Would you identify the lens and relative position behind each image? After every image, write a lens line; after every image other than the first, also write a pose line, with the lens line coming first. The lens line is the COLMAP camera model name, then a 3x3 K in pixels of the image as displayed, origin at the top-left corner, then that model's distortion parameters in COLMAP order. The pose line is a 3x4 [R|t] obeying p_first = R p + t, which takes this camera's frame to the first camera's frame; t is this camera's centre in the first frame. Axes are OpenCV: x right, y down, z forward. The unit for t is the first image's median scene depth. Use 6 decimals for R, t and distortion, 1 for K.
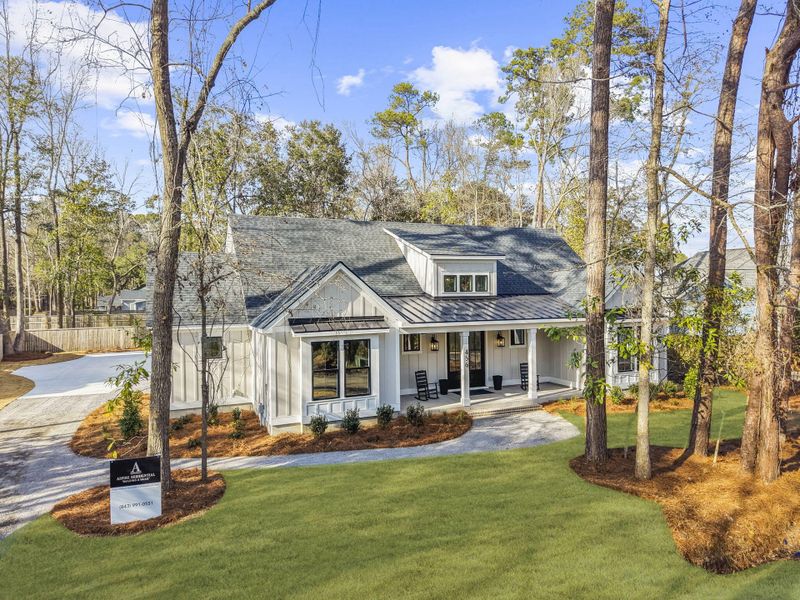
lens RADIAL K [[535.7, 0, 411.5], [0, 535.7, 298.0], [0, 0, 1]] dist [0.008445, -0.002139]
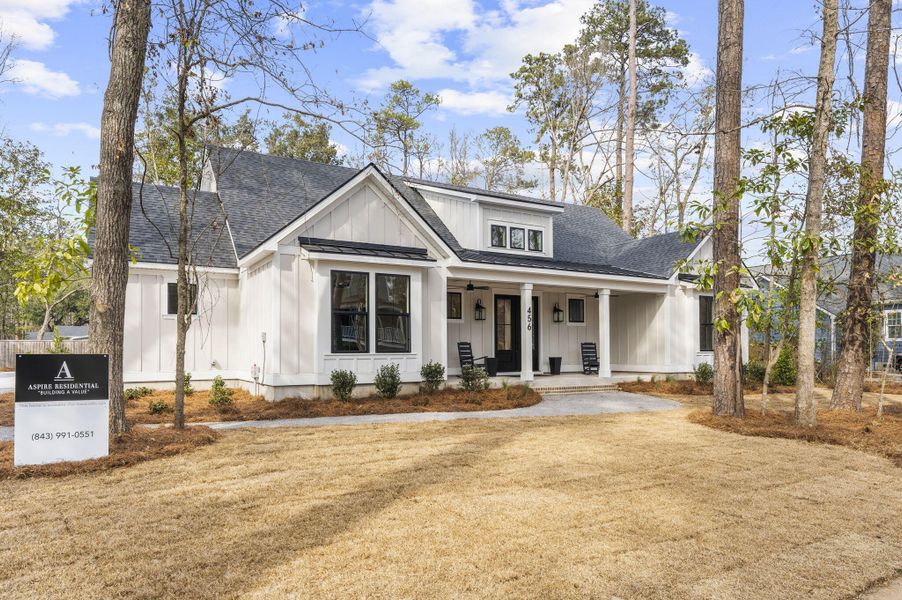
lens RADIAL K [[580.0, 0, 452.2], [0, 580.0, 338.0], [0, 0, 1]] dist [-0.006147, 0.000071]
pose [[0.994422, 0.011198, 0.104881, -0.086915], [-0.007737, 0.999414, -0.033347, 0.158571], [-0.105193, 0.032350, 0.993925, 0.178715]]
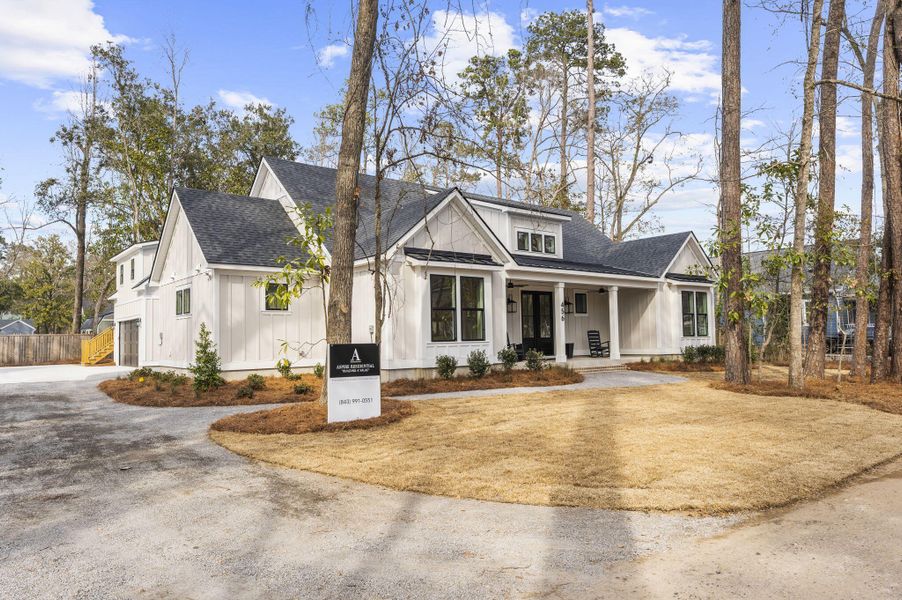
lens RADIAL K [[602.6, 0, 451.0], [0, 602.6, 300.0], [0, 0, 1]] dist [-0.000122, 0.004312]
pose [[0.969285, 0.010393, 0.245722, -0.318174], [0.009015, 0.996934, -0.077727, 0.161948], [-0.245777, 0.077554, 0.966219, 0.037008]]
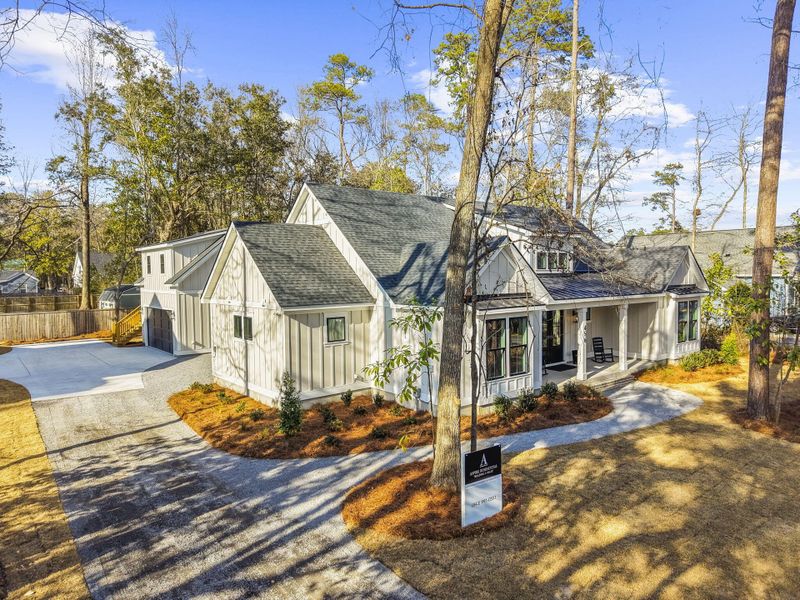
lens RADIAL K [[535.7, 0, 411.5], [0, 535.7, 298.0], [0, 0, 1]] dist [0.008445, -0.002139]
pose [[0.963515, -0.011018, 0.267427, -0.458539], [0.002494, 0.999479, 0.032194, 0.010159], [-0.267642, -0.030352, 0.963040, 0.098405]]
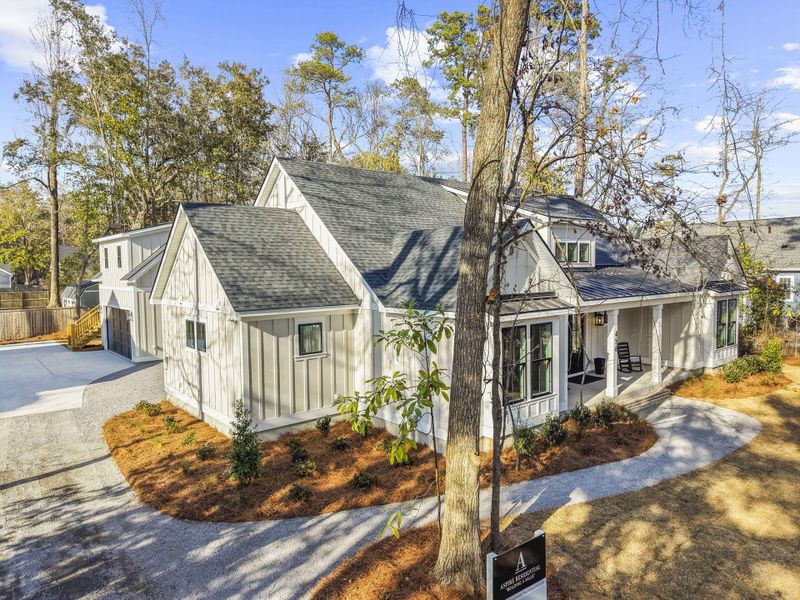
lens RADIAL K [[535.7, 0, 411.5], [0, 535.7, 298.0], [0, 0, 1]] dist [0.008445, -0.002139]
pose [[0.959889, -0.015314, 0.279961, -0.413613], [0.003272, 0.999051, 0.043431, 0.007023], [-0.280361, -0.040773, 0.959028, 0.265856]]
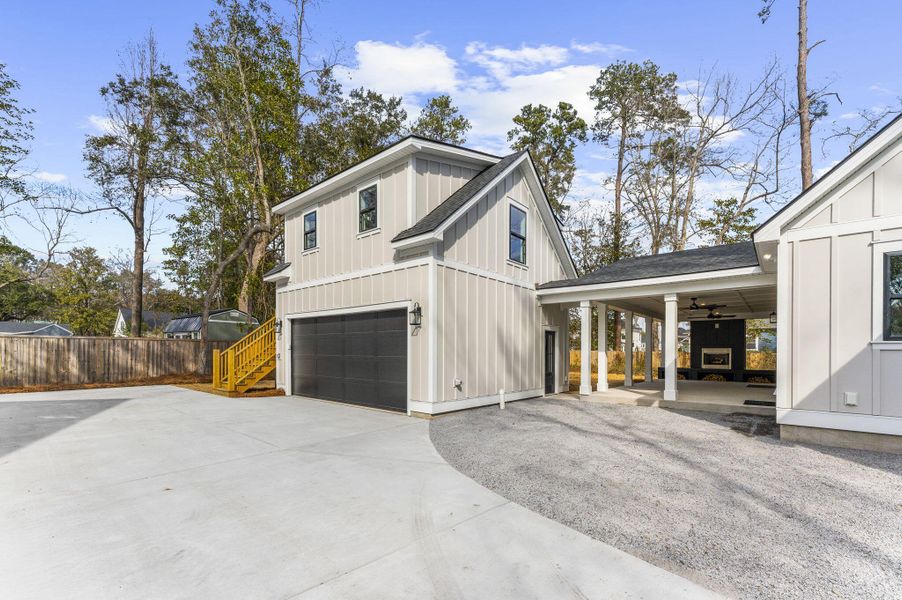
lens RADIAL K [[368.3, 0, 467.5], [0, 368.3, 345.6], [0, 0, 1]] dist [-0.000852, -0.000180]
pose [[0.888001, 0.010037, 0.459732, -0.811000], [-0.002711, 0.999859, -0.016594, 0.134430], [-0.459833, 0.013489, 0.887903, 1.217043]]
